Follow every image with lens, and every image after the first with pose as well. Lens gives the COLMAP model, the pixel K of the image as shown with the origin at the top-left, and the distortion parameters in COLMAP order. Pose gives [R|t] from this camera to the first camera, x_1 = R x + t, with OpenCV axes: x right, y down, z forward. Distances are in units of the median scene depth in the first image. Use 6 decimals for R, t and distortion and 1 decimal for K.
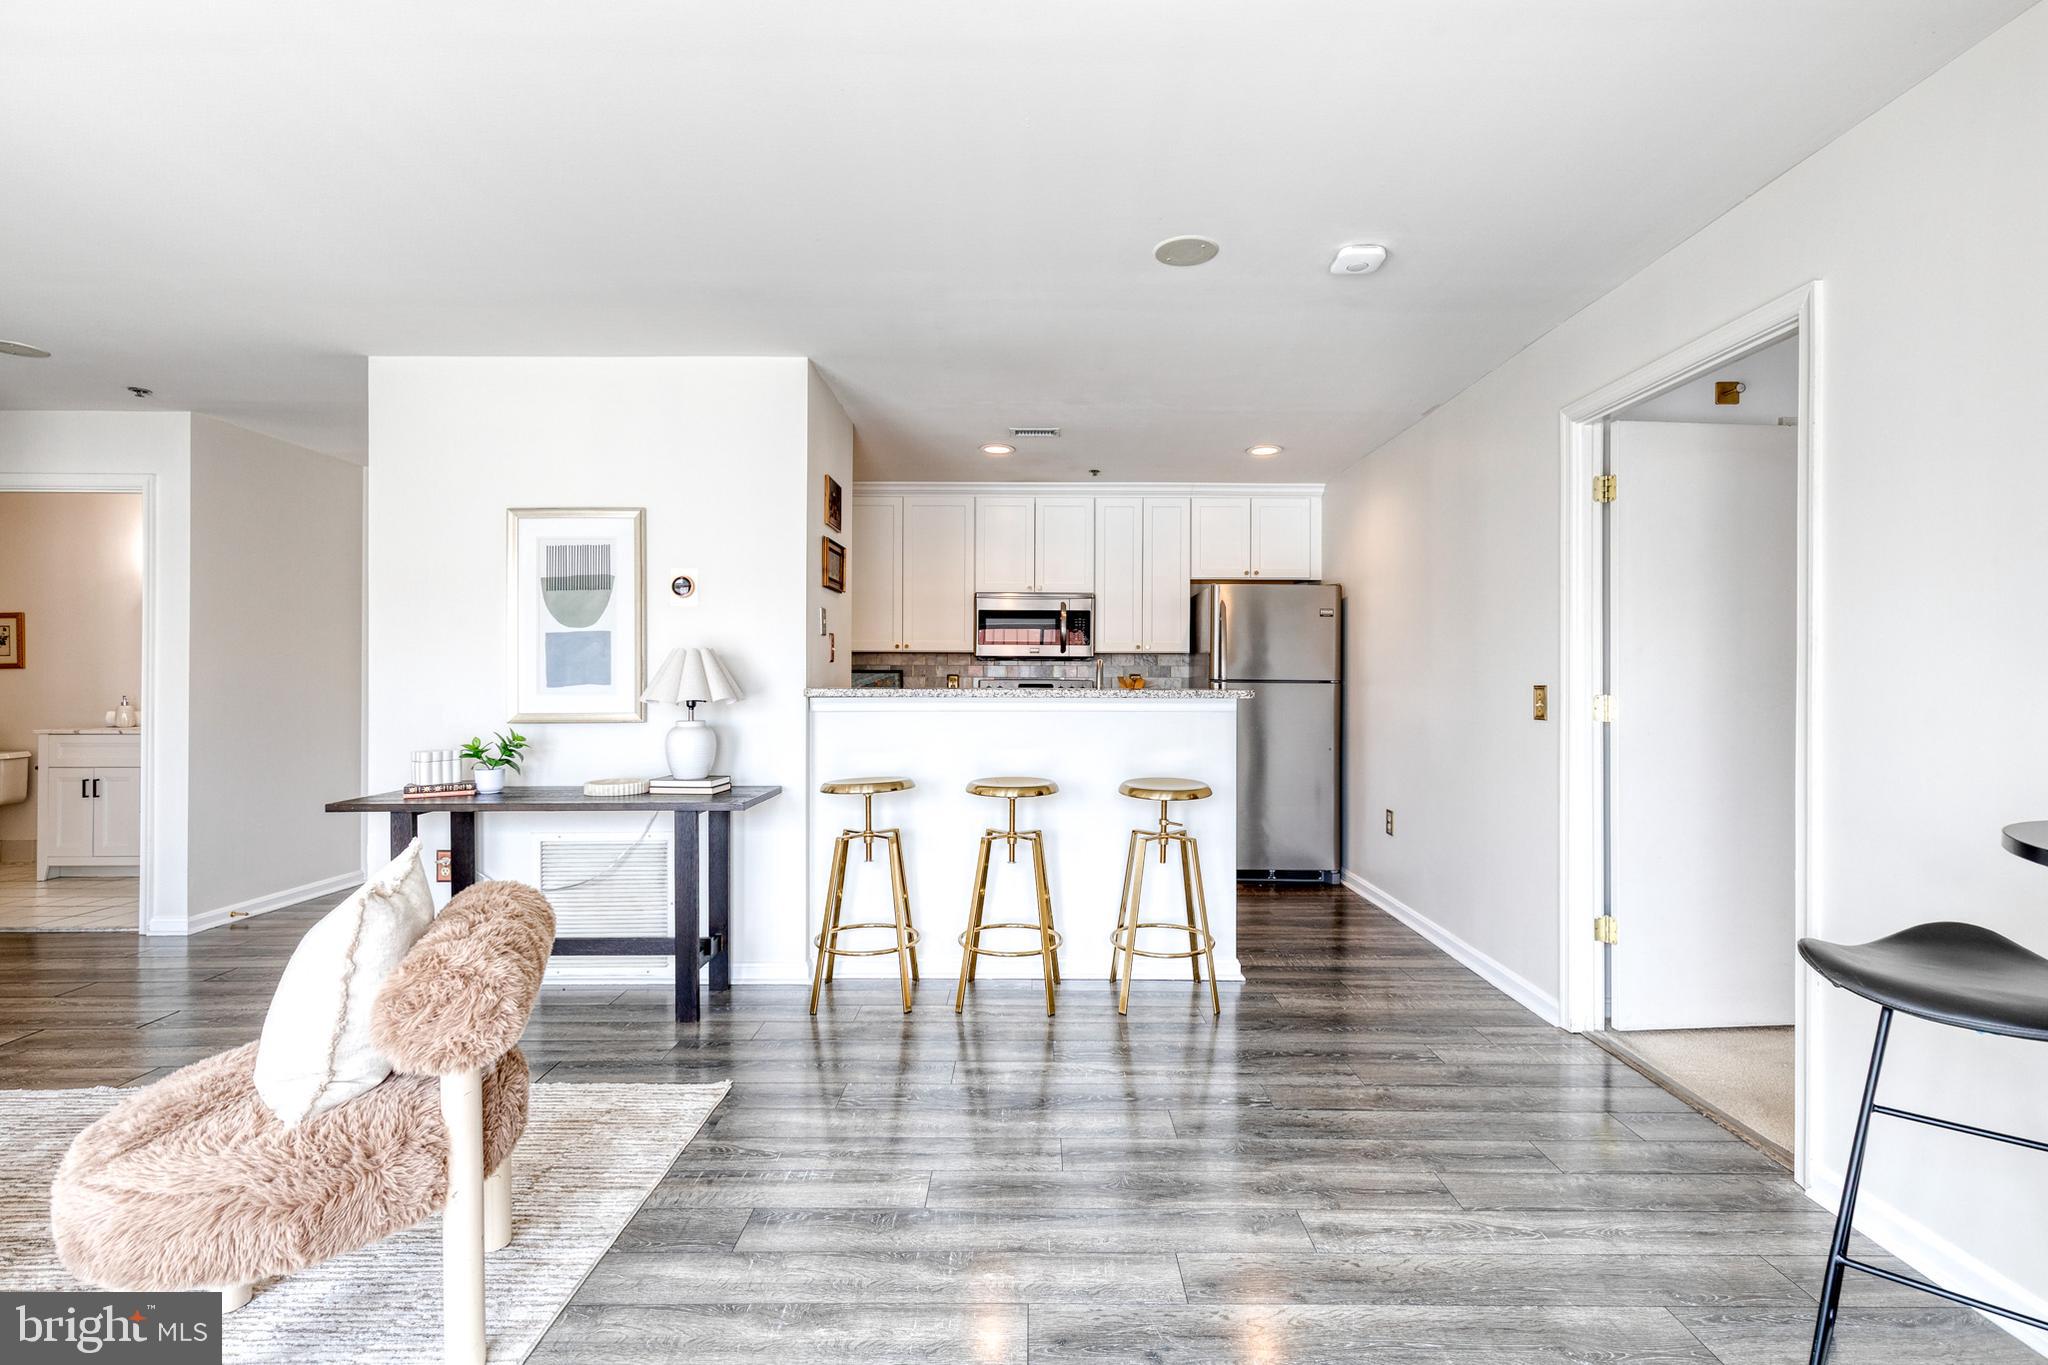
lens RADIAL K [[922.2, 0, 1038.1], [0, 922.2, 673.7], [0, 0, 1]] dist [0.010504, -0.000779]
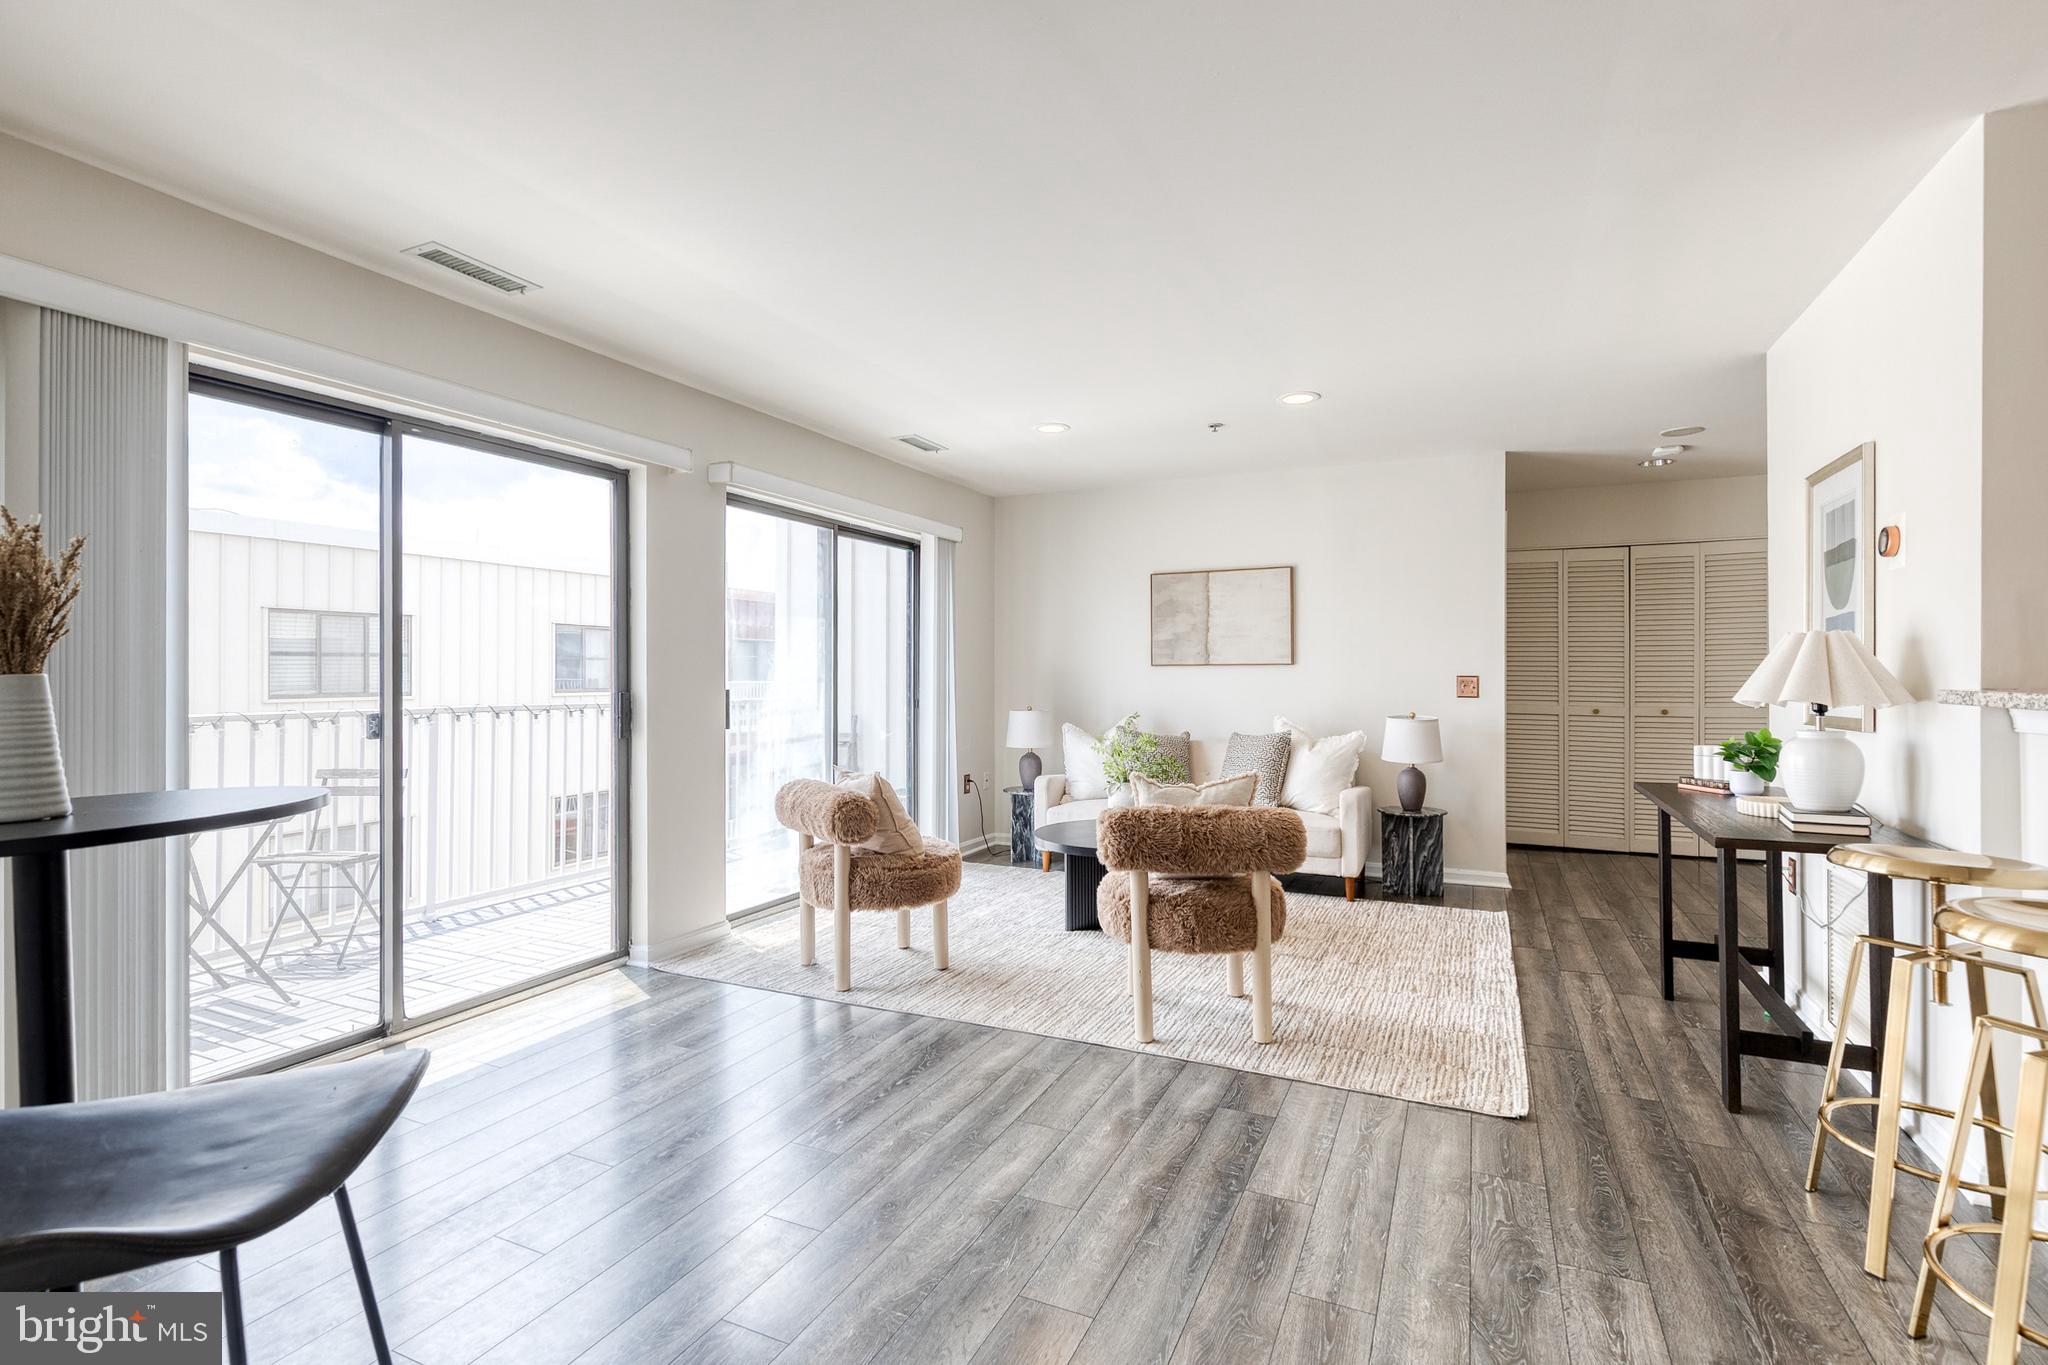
lens RADIAL K [[935.8, 0, 1037.5], [0, 935.8, 670.2], [0, 0, 1]] dist [0.010159, -0.000675]
pose [[-0.424643, -0.003464, -0.905354, 0.556301], [0.003439, 0.999979, -0.005439, 0.004552], [0.905354, -0.005424, -0.424622, 0.751171]]
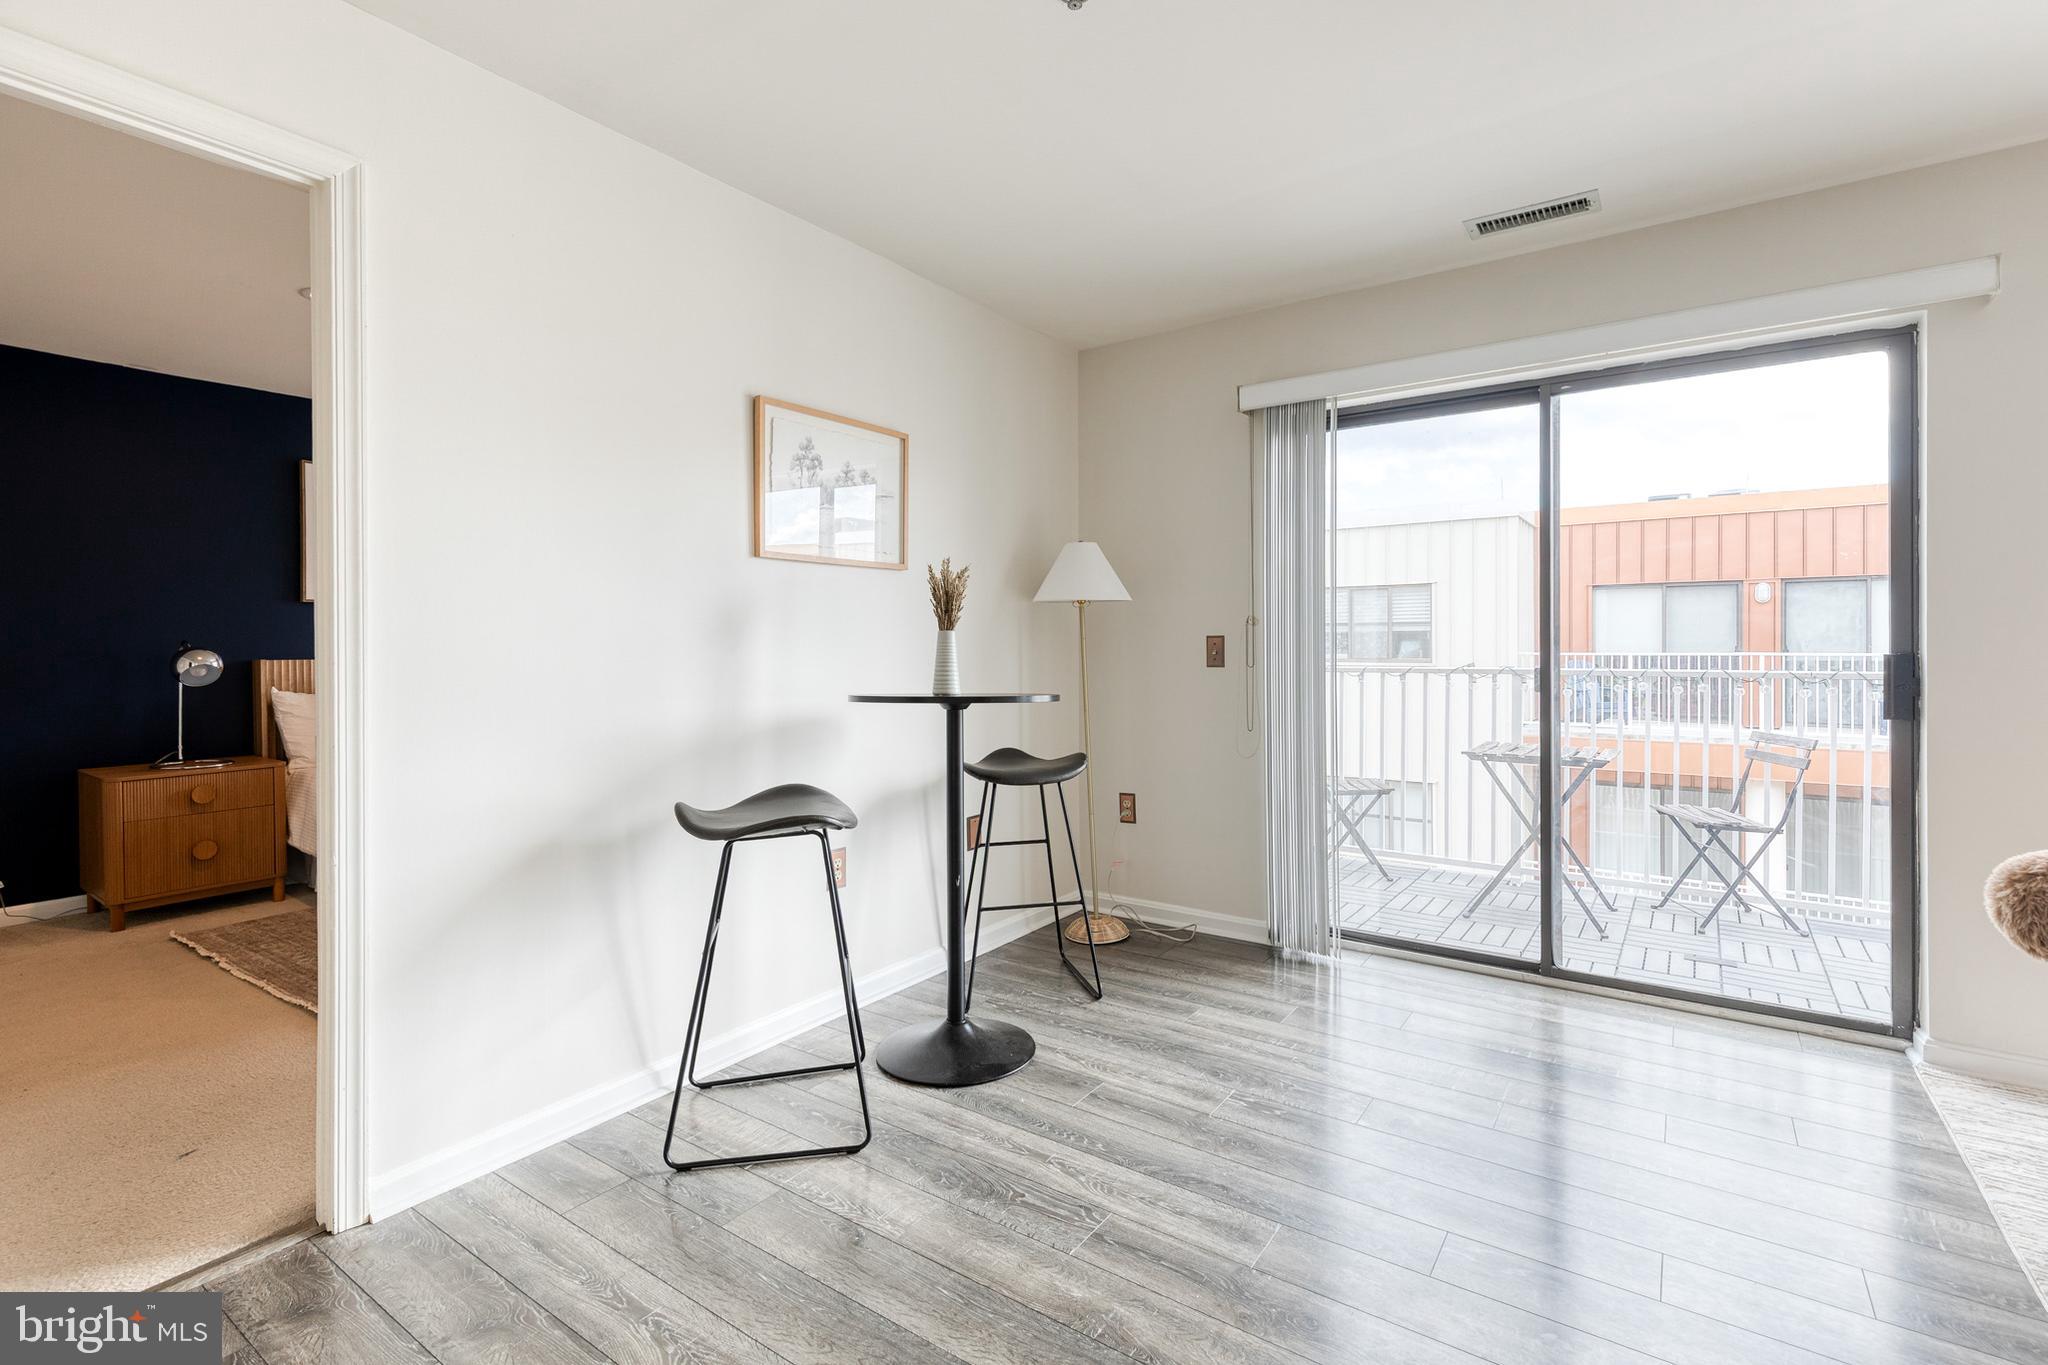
lens RADIAL K [[928.2, 0, 1039.6], [0, 928.2, 644.6], [0, 0, 1]] dist [0.008456, 0.000077]
pose [[-0.820130, 0.004107, 0.572162, -0.112072], [0.002007, 0.999989, -0.004300, 0.018805], [-0.572173, -0.002379, -0.820129, 0.854547]]
